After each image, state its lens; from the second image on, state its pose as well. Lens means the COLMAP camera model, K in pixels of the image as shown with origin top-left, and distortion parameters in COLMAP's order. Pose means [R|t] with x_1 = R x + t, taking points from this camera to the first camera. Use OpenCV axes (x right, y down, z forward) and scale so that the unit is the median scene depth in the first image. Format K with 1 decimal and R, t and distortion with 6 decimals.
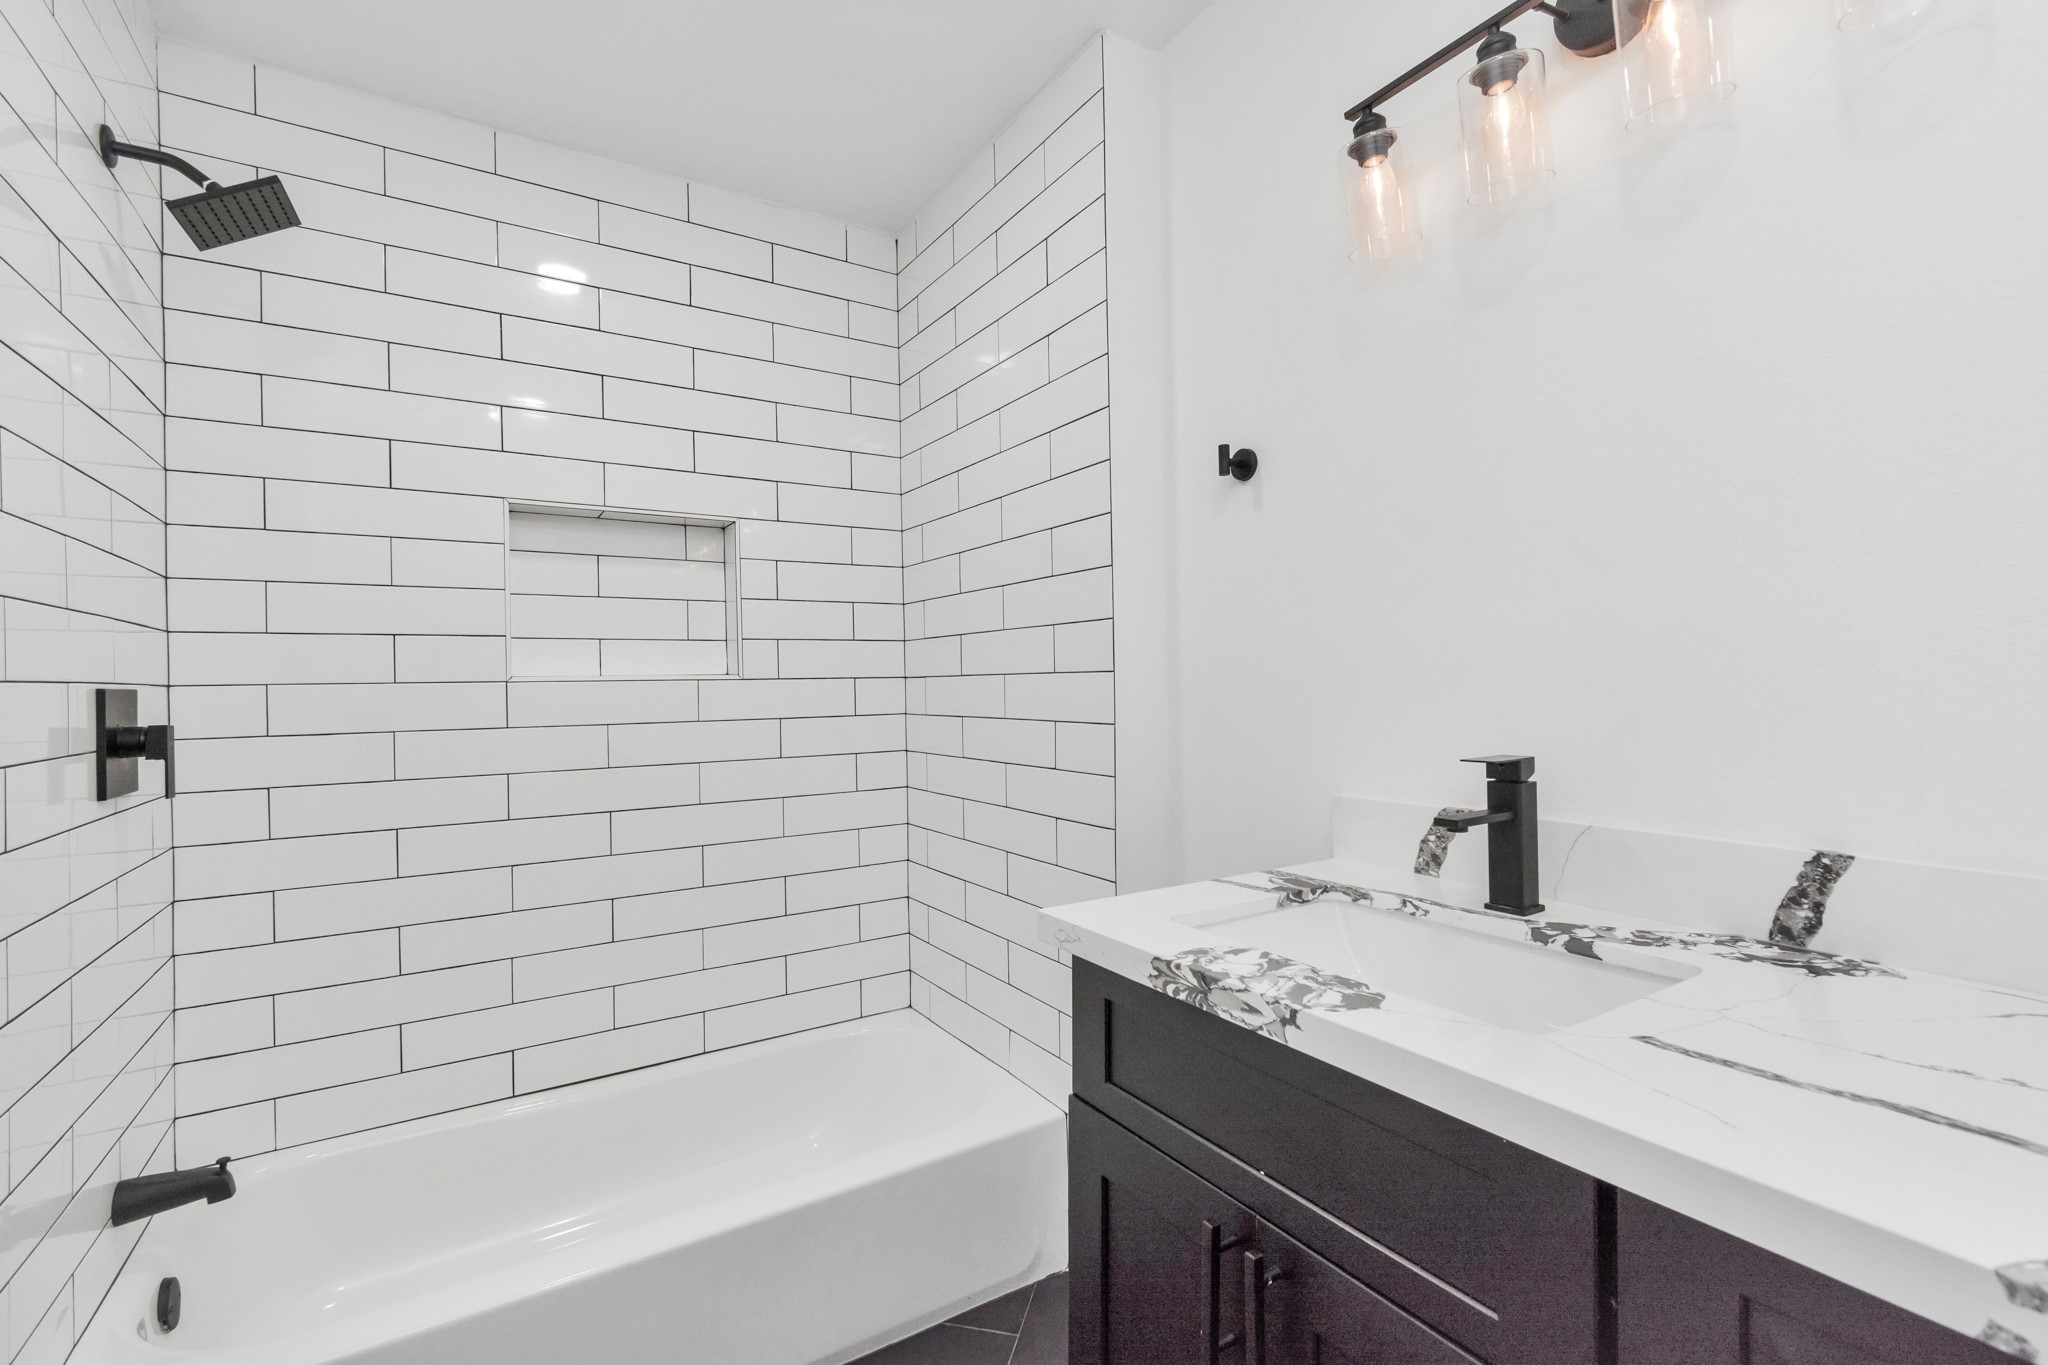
lens RADIAL K [[916.9, 0, 1024.0], [0, 916.9, 682.5], [0, 0, 1]] dist [-0.001865, -0.000629]
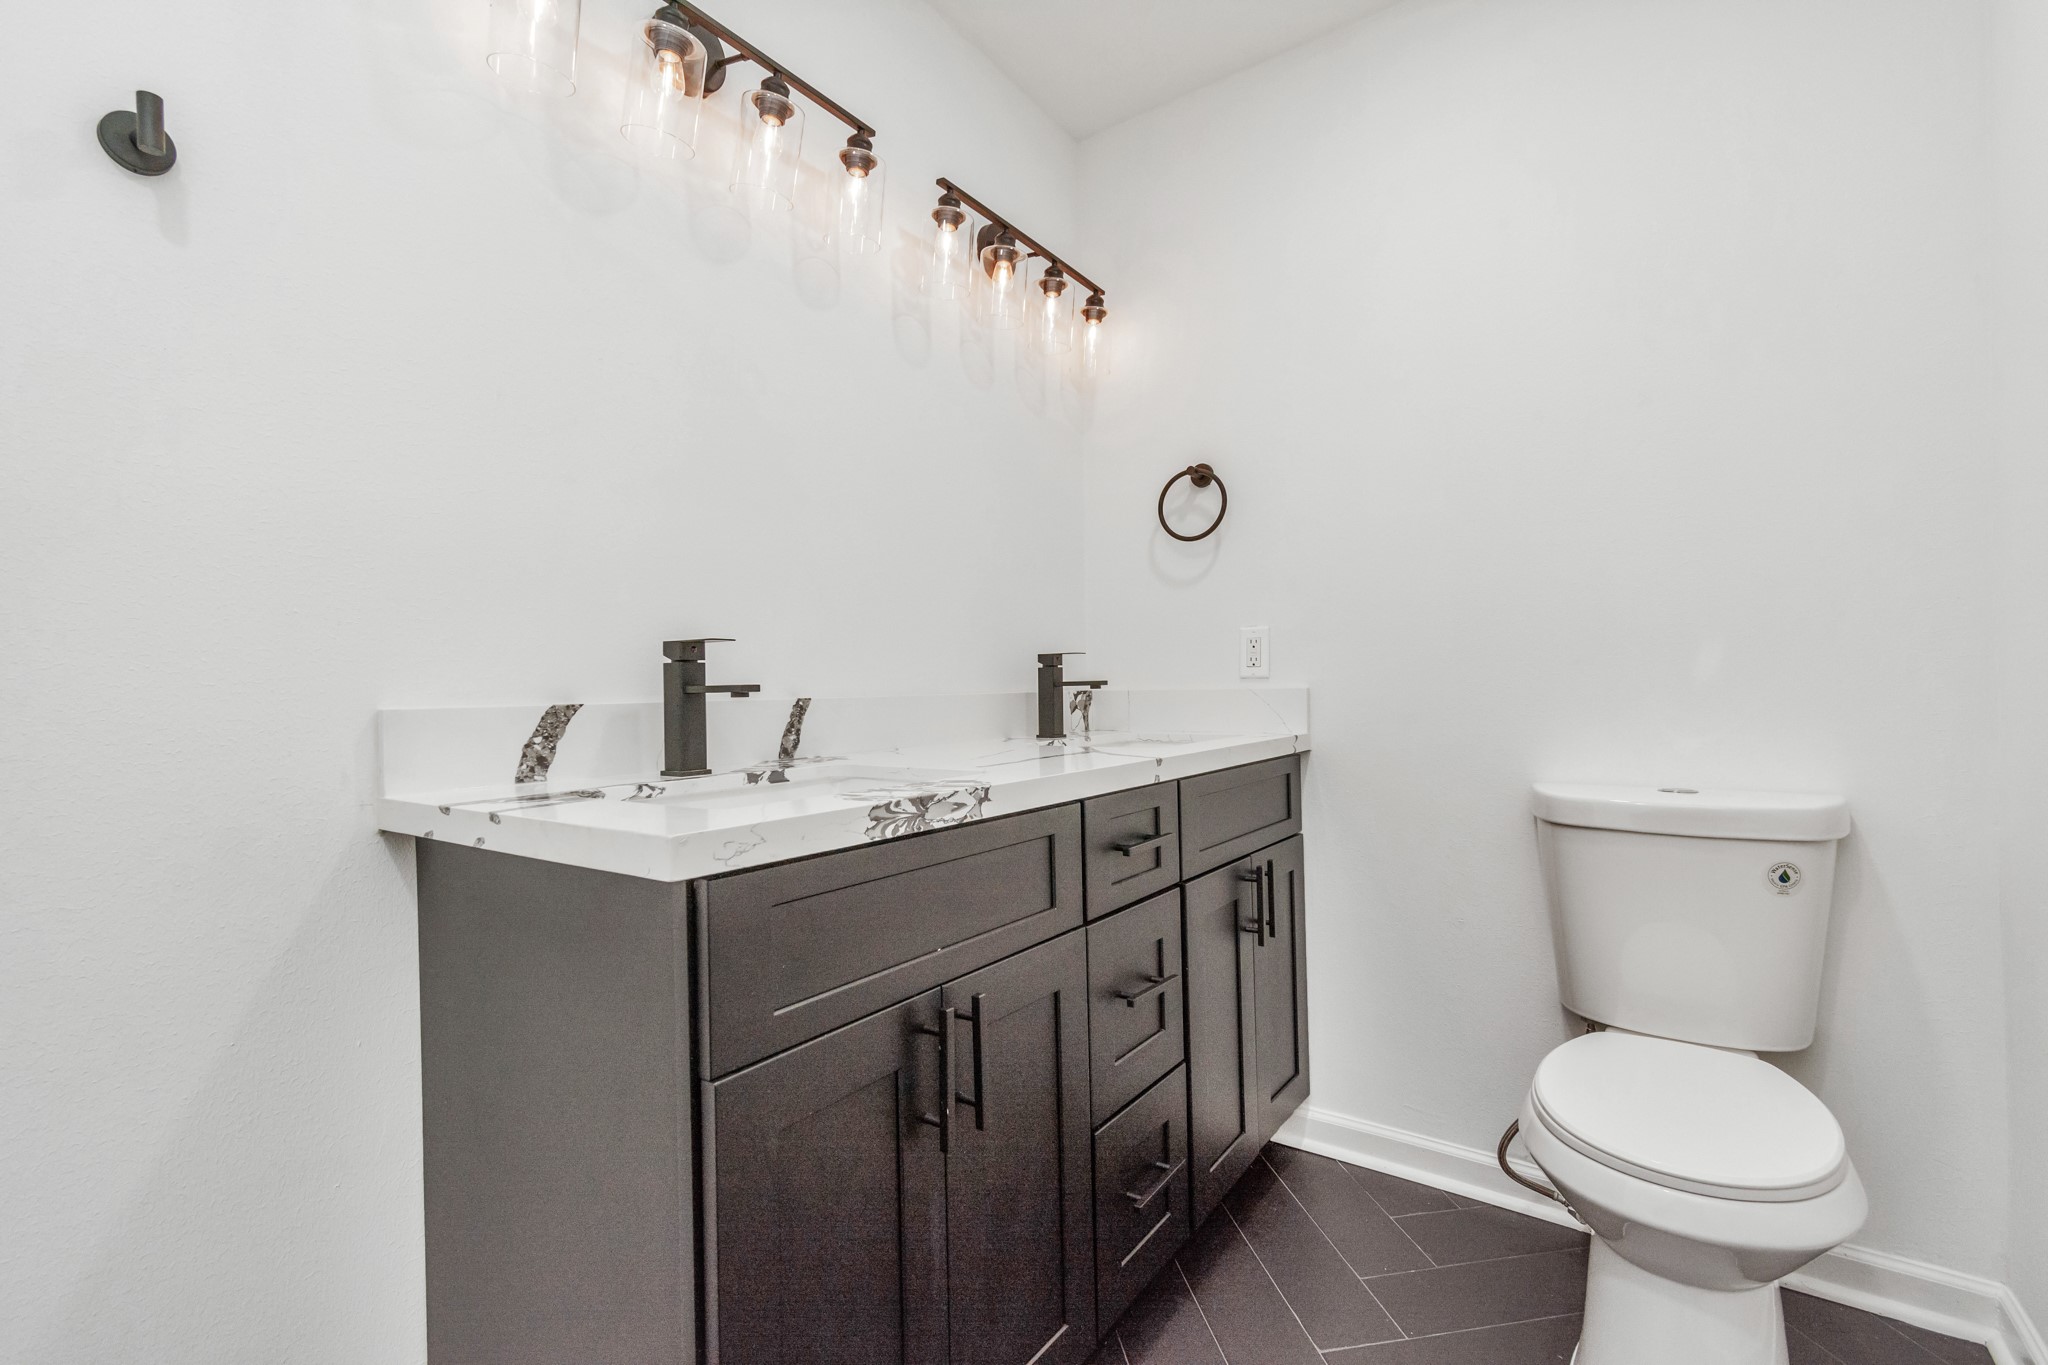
lens RADIAL K [[916.9, 0, 1024.0], [0, 916.9, 682.5], [0, 0, 1]] dist [-0.001865, -0.000629]
pose [[-0.389437, 0.029157, 0.920591, -0.808258], [0.026139, 0.999446, -0.020596, 0.196118], [-0.920682, 0.016043, -0.389984, 1.238952]]
